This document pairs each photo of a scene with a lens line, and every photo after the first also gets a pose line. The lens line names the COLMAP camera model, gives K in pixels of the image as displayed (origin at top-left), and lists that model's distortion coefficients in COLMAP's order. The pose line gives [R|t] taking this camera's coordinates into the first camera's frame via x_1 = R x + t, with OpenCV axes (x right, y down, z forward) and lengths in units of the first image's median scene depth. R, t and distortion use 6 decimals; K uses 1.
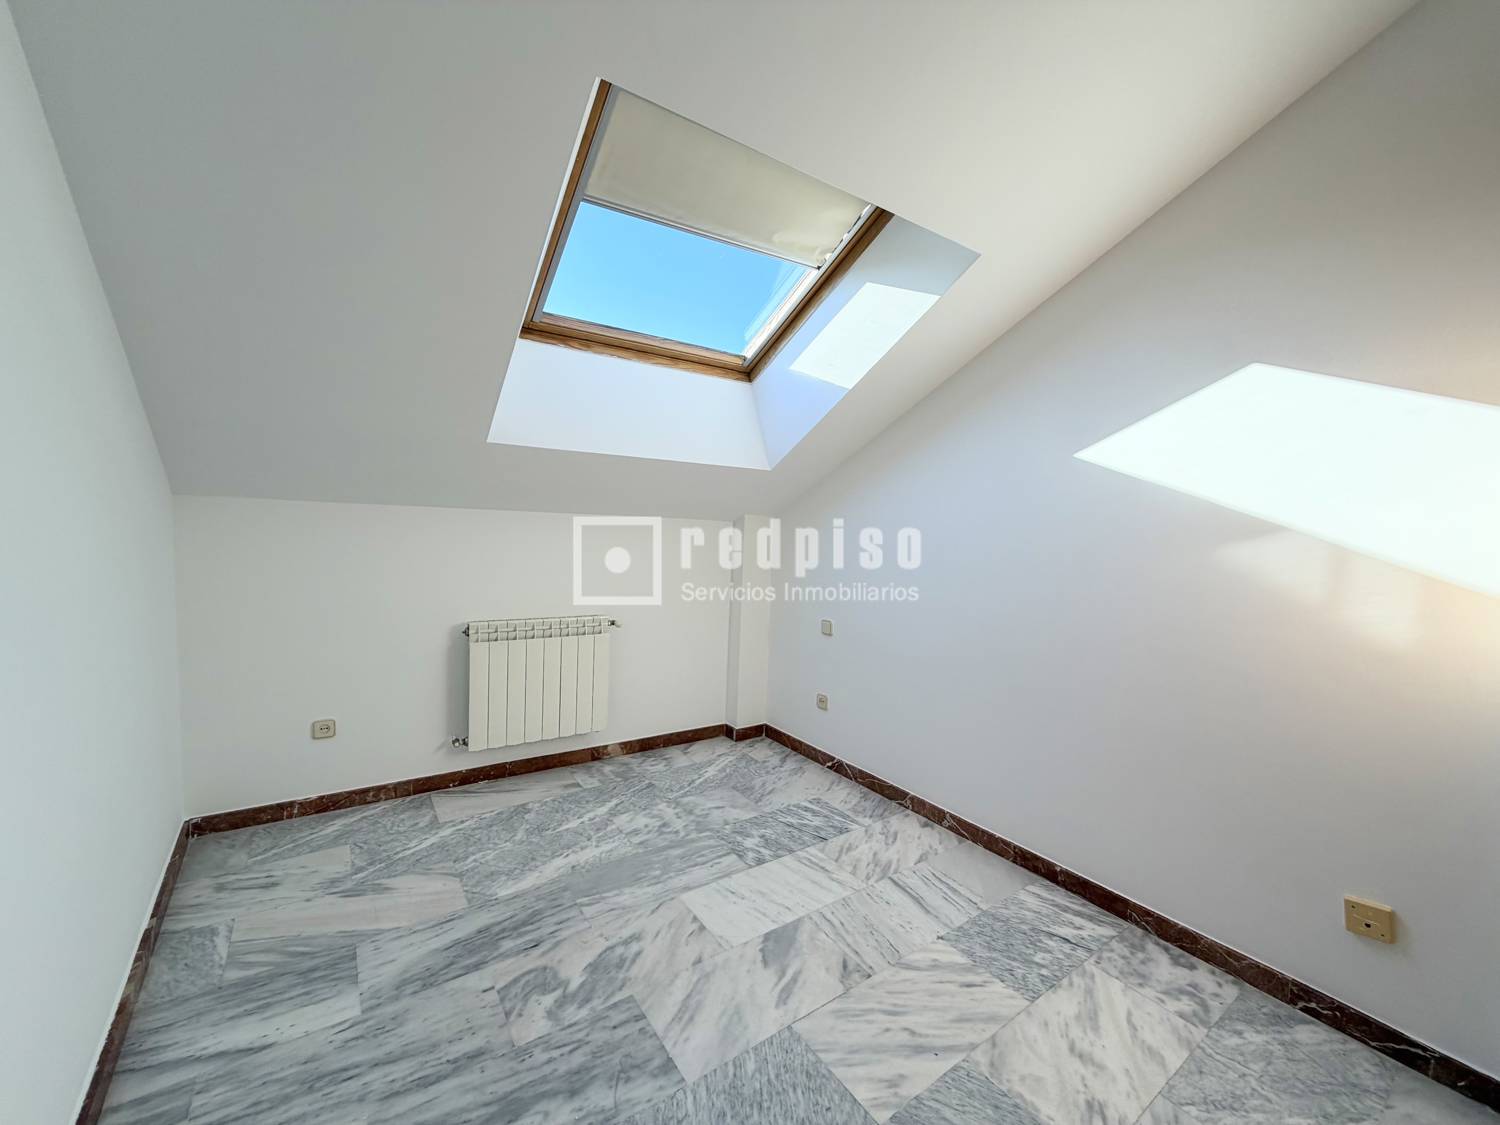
lens RADIAL K [[598.2, 0, 746.4], [0, 598.2, 557.4], [0, 0, 1]] dist [-0.000343, -0.000037]
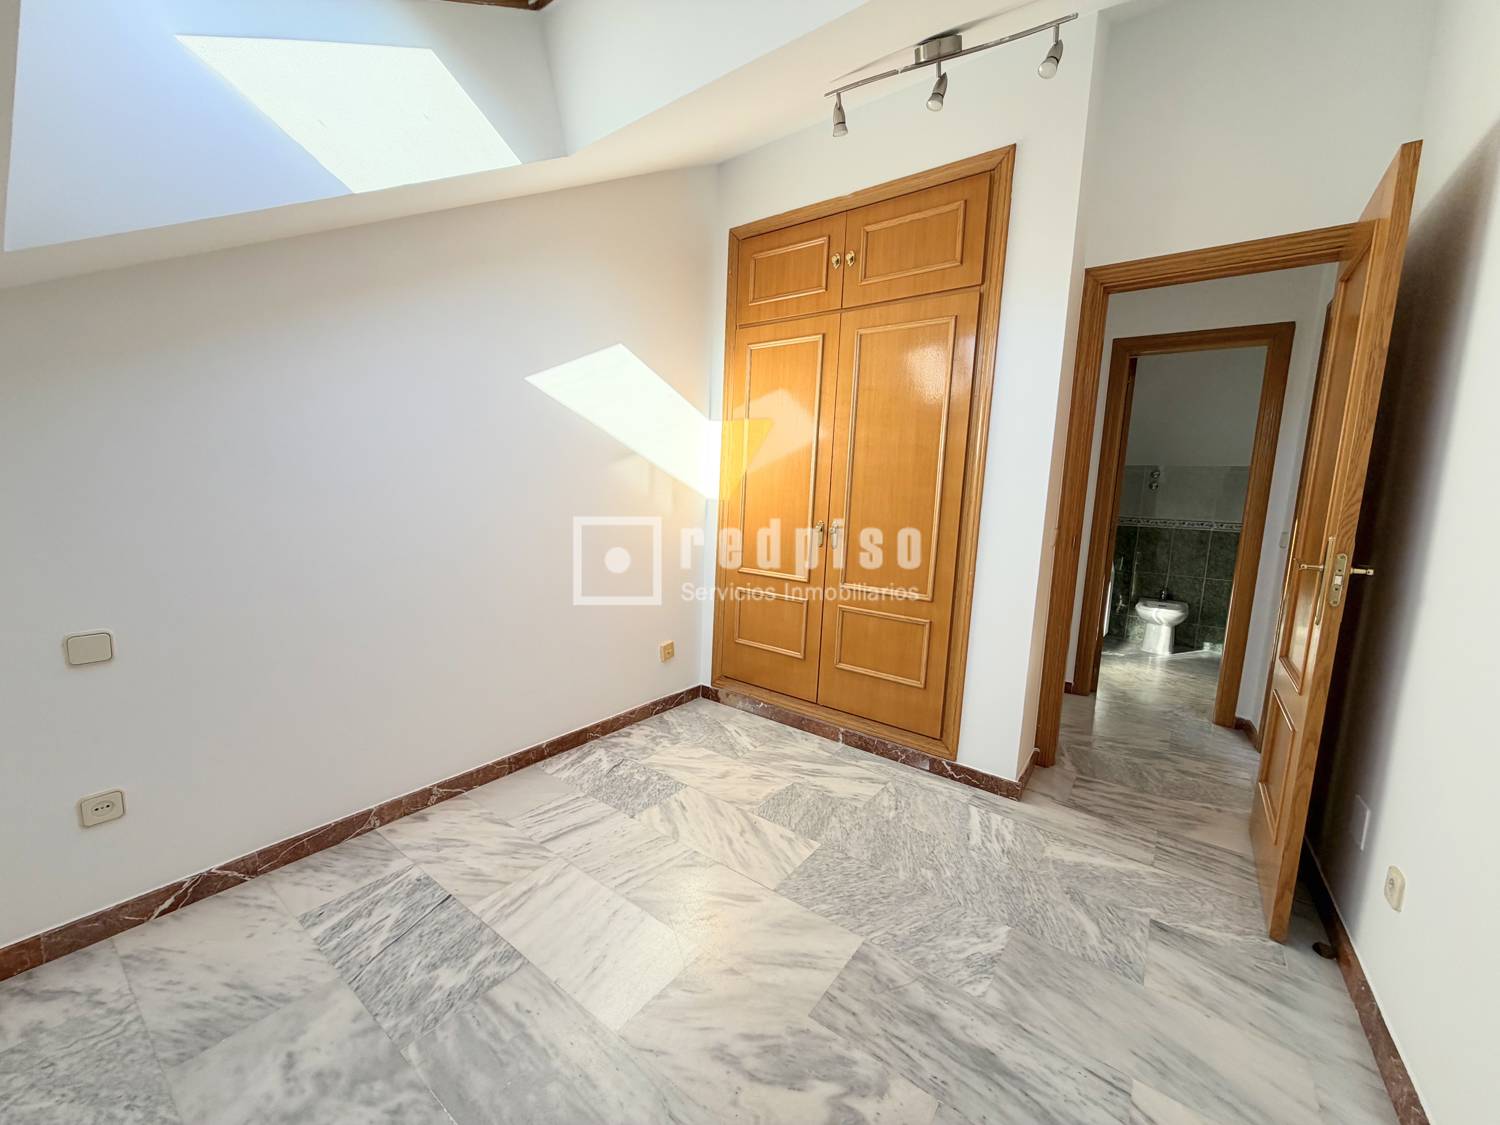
lens RADIAL K [[598.2, 0, 743.7], [0, 598.2, 562.5], [0, 0, 1]] dist [-0.000343, -0.000037]
pose [[-0.317595, -0.171344, 0.932617, -0.757971], [0.002464, 0.983386, 0.181510, -0.048203], [-0.948223, 0.059945, -0.311896, 1.182639]]
